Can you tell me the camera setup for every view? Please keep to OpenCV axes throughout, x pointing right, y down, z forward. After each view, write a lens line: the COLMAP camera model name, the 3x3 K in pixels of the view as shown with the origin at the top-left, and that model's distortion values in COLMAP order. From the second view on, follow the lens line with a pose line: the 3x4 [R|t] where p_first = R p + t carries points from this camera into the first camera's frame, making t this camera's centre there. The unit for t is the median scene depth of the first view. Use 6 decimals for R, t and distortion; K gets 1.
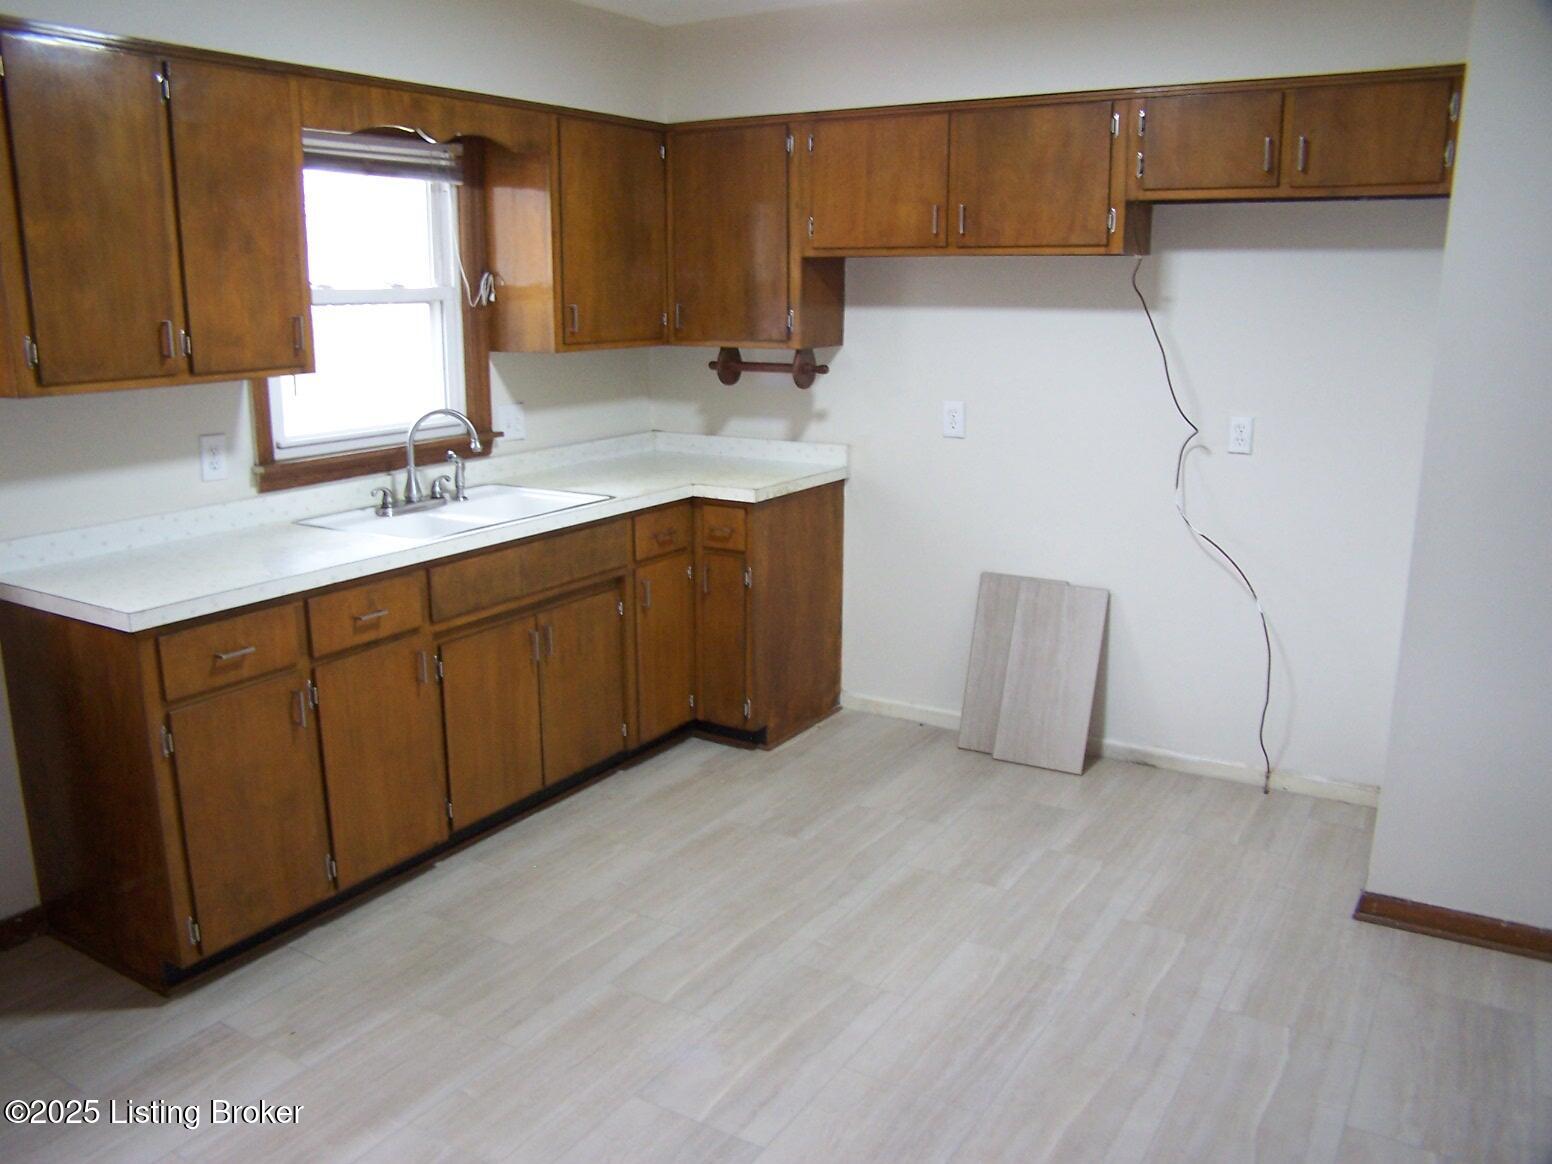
lens RADIAL K [[1252.3, 0, 747.2], [0, 1252.3, 594.3], [0, 0, 1]] dist [-0.144089, 0.114374]
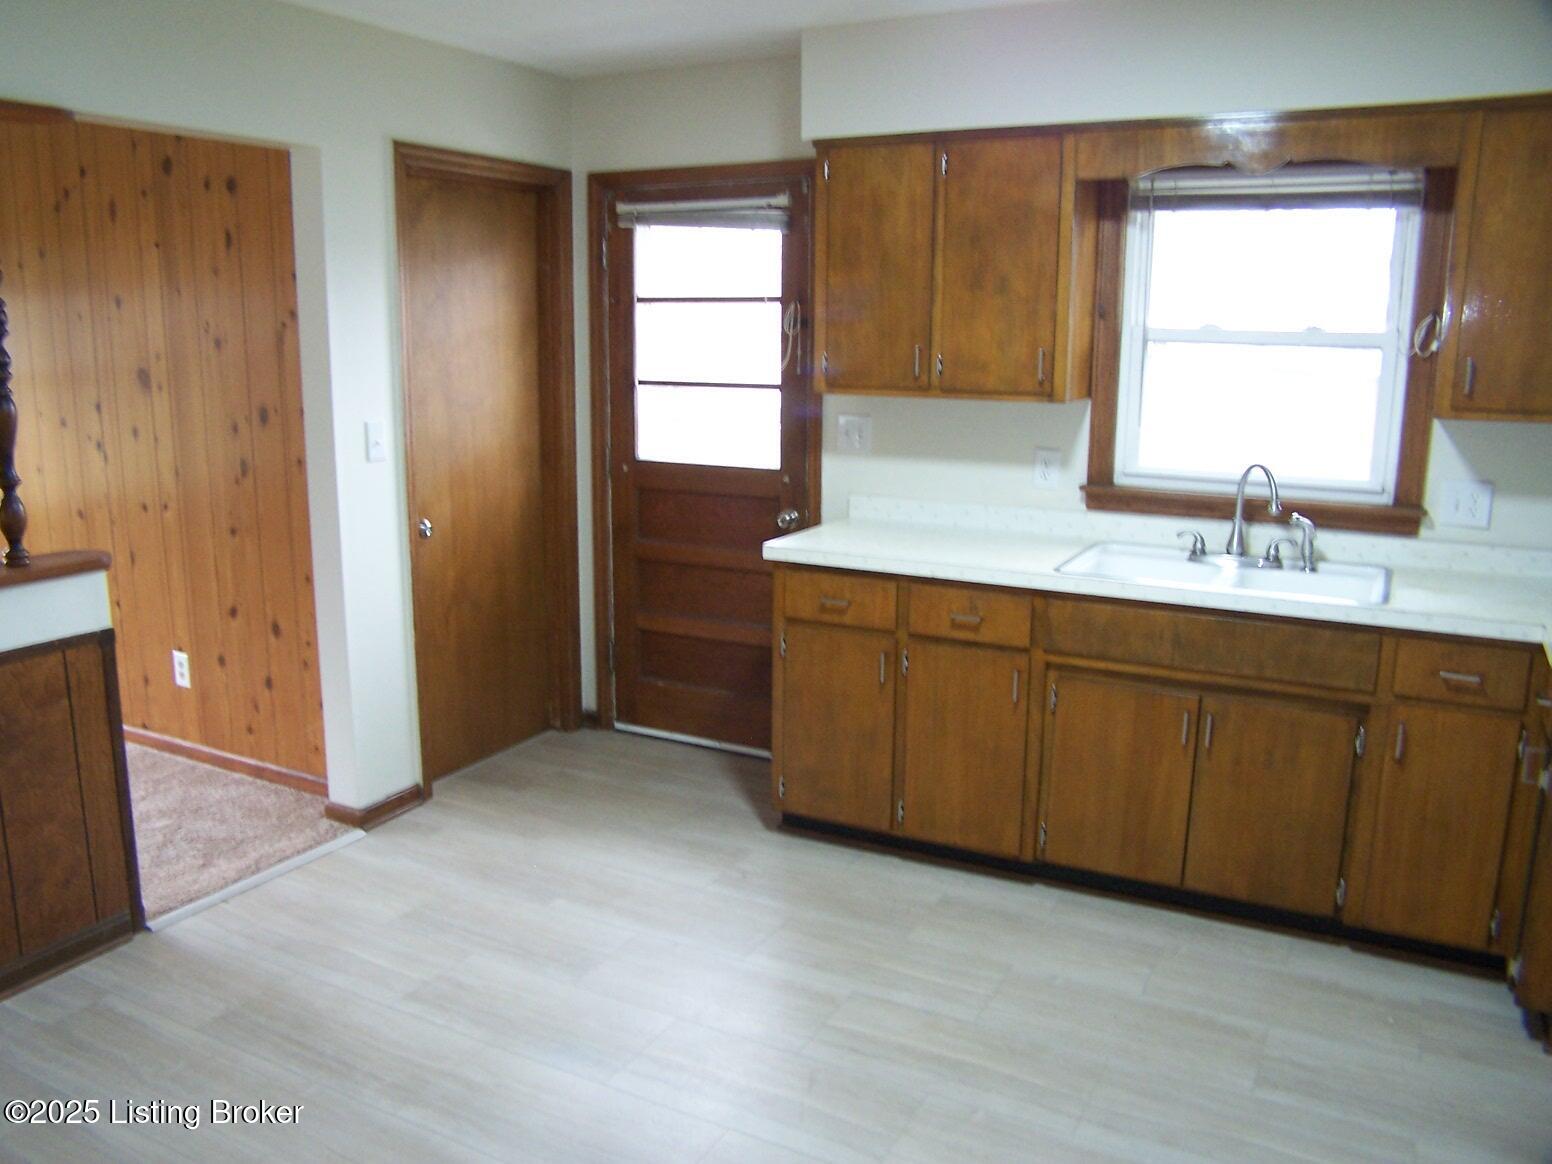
lens RADIAL K [[1252.3, 0, 747.2], [0, 1252.3, 594.3], [0, 0, 1]] dist [-0.144089, 0.114374]
pose [[0.066362, 0.216697, -0.973981, 0.673824], [-0.241047, 0.950702, 0.195094, -0.151752], [0.968242, 0.221829, 0.115324, 0.586752]]
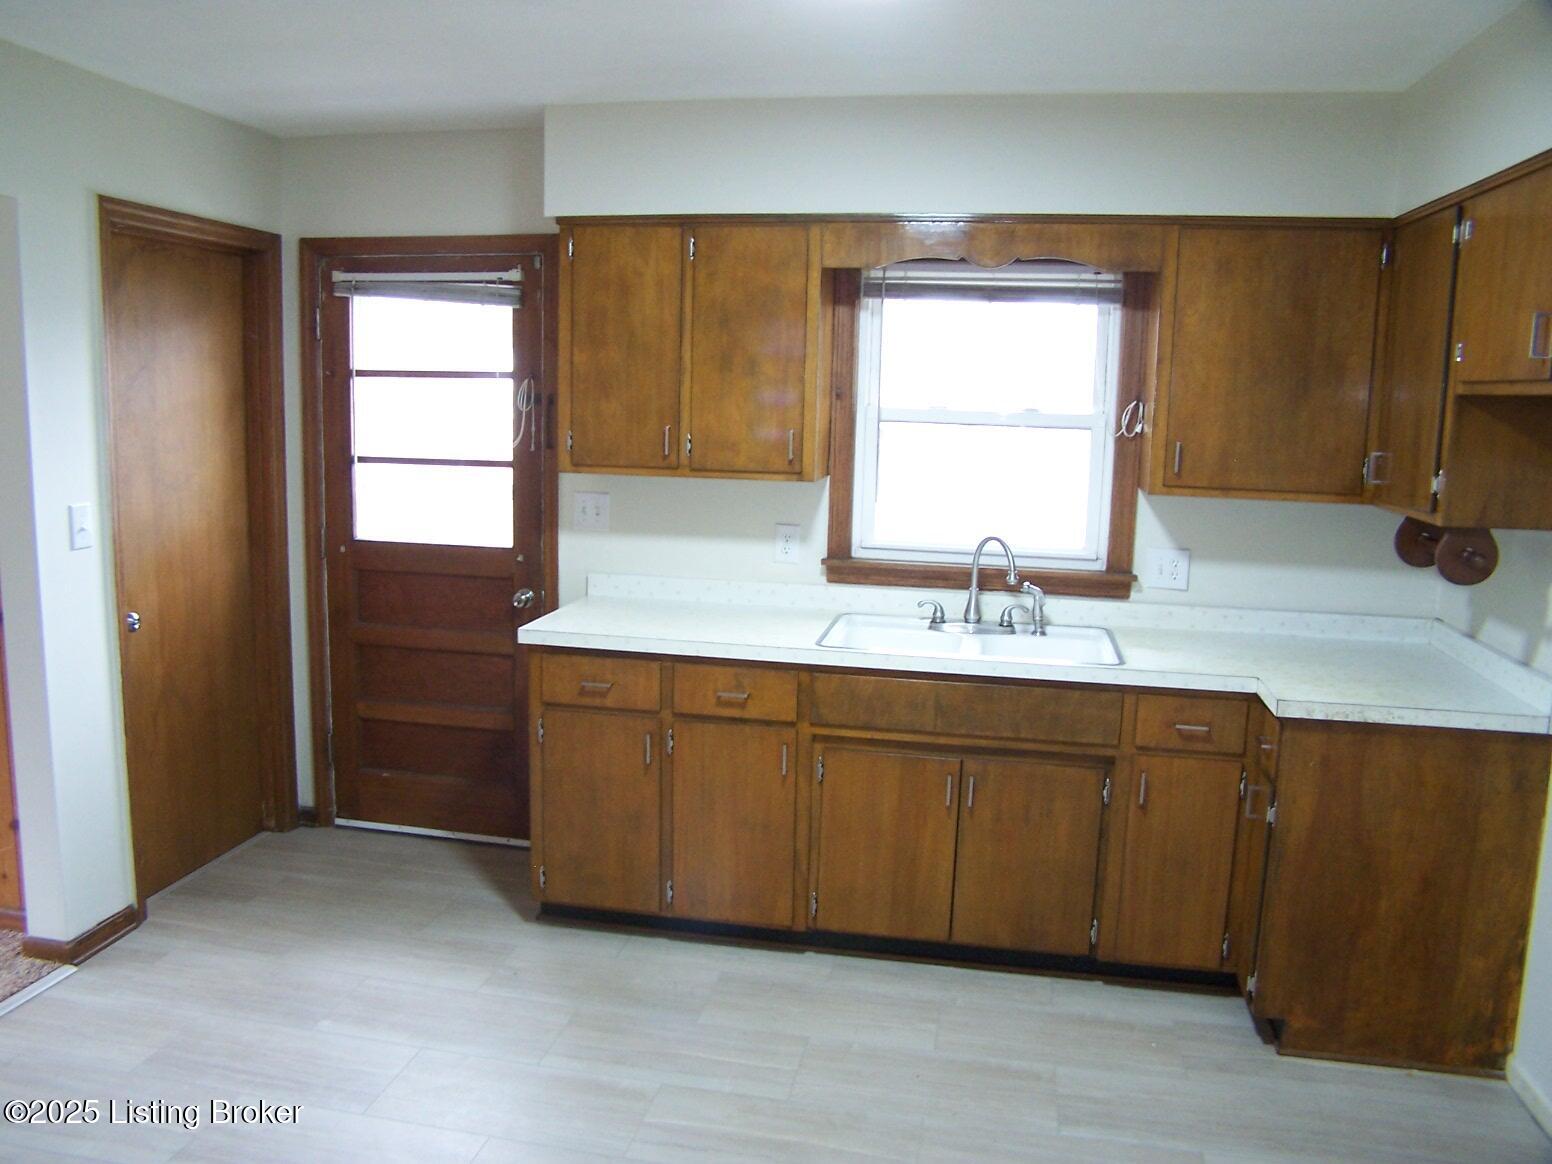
lens RADIAL K [[1252.3, 0, 747.2], [0, 1252.3, 594.3], [0, 0, 1]] dist [-0.144089, 0.114374]
pose [[0.354998, 0.163793, -0.920407, 0.639256], [-0.246588, 0.966072, 0.076811, -0.140889], [0.901760, 0.199694, 0.383343, 0.484428]]
